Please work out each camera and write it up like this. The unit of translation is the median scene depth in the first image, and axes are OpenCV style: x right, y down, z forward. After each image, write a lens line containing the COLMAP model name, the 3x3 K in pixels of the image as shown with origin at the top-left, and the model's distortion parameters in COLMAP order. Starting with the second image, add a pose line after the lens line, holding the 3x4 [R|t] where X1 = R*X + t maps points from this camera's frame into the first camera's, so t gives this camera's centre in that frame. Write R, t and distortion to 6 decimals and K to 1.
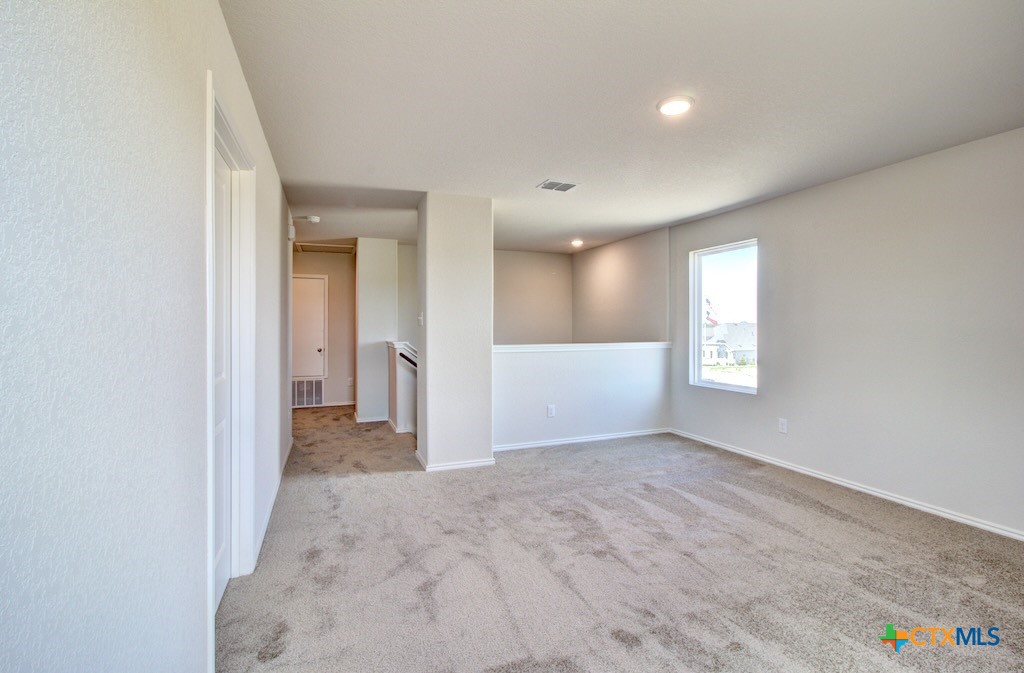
lens RADIAL K [[474.6, 0, 514.4], [0, 474.6, 333.6], [0, 0, 1]] dist [0.005114, 0.000201]
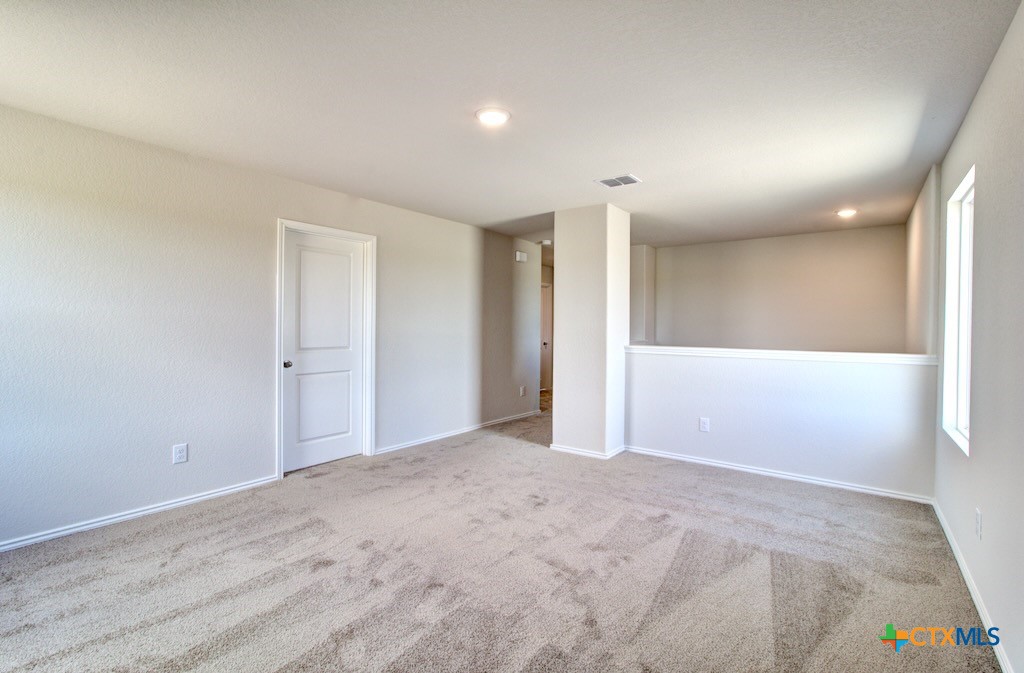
lens RADIAL K [[474.6, 0, 515.0], [0, 474.6, 334.1], [0, 0, 1]] dist [0.005114, 0.000201]
pose [[0.487519, 0.008220, -0.873074, 0.915789], [-0.017576, 0.999845, -0.000400, 0.005662], [0.872935, 0.015540, 0.487588, 0.381449]]
